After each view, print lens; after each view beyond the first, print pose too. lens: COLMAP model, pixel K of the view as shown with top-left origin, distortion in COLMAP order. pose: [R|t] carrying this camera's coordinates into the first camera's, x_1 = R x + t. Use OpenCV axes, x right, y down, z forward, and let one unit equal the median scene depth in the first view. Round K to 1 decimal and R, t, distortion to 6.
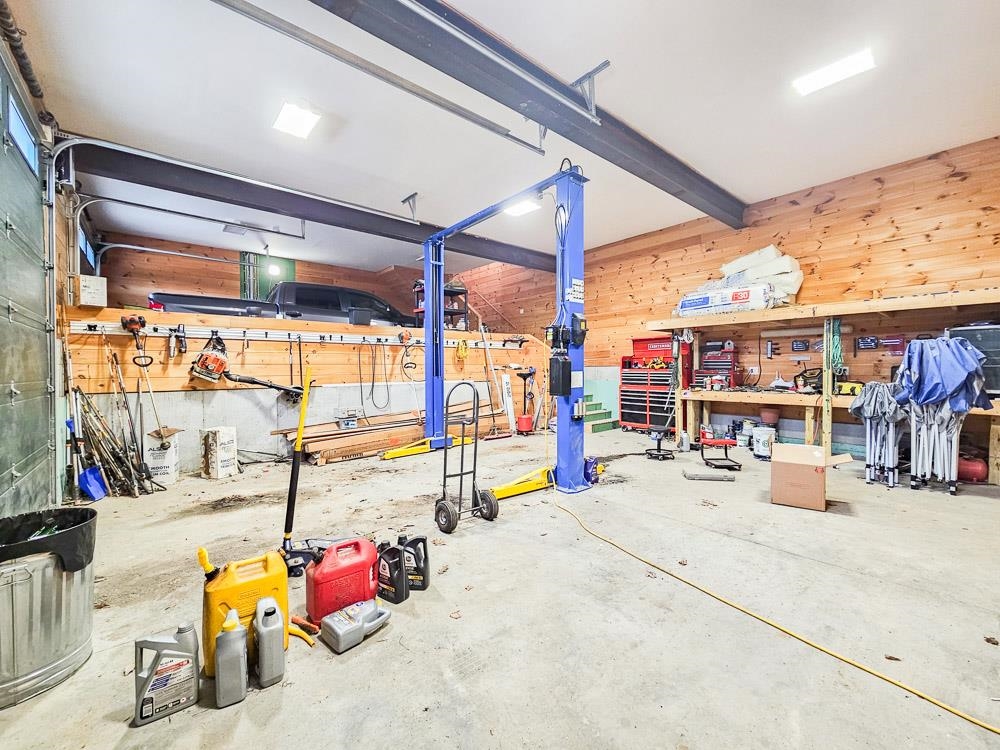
lens RADIAL K [[412.3, 0, 498.5], [0, 412.3, 373.9], [0, 0, 1]] dist [-0.001141, -0.000230]
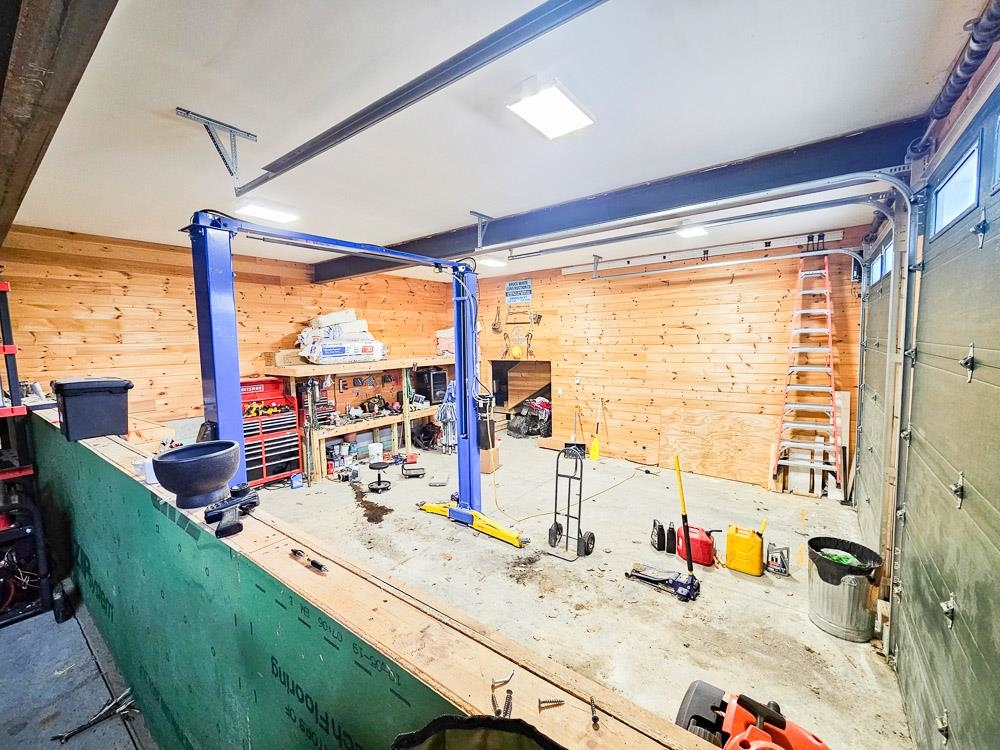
lens RADIAL K [[412.3, 0, 498.5], [0, 412.3, 373.9], [0, 0, 1]] dist [-0.001141, -0.000230]
pose [[-0.221099, -0.067075, 0.972942, -0.737724], [0.036595, 0.996359, 0.077005, -0.185758], [-0.974564, 0.052631, -0.217840, 0.831155]]
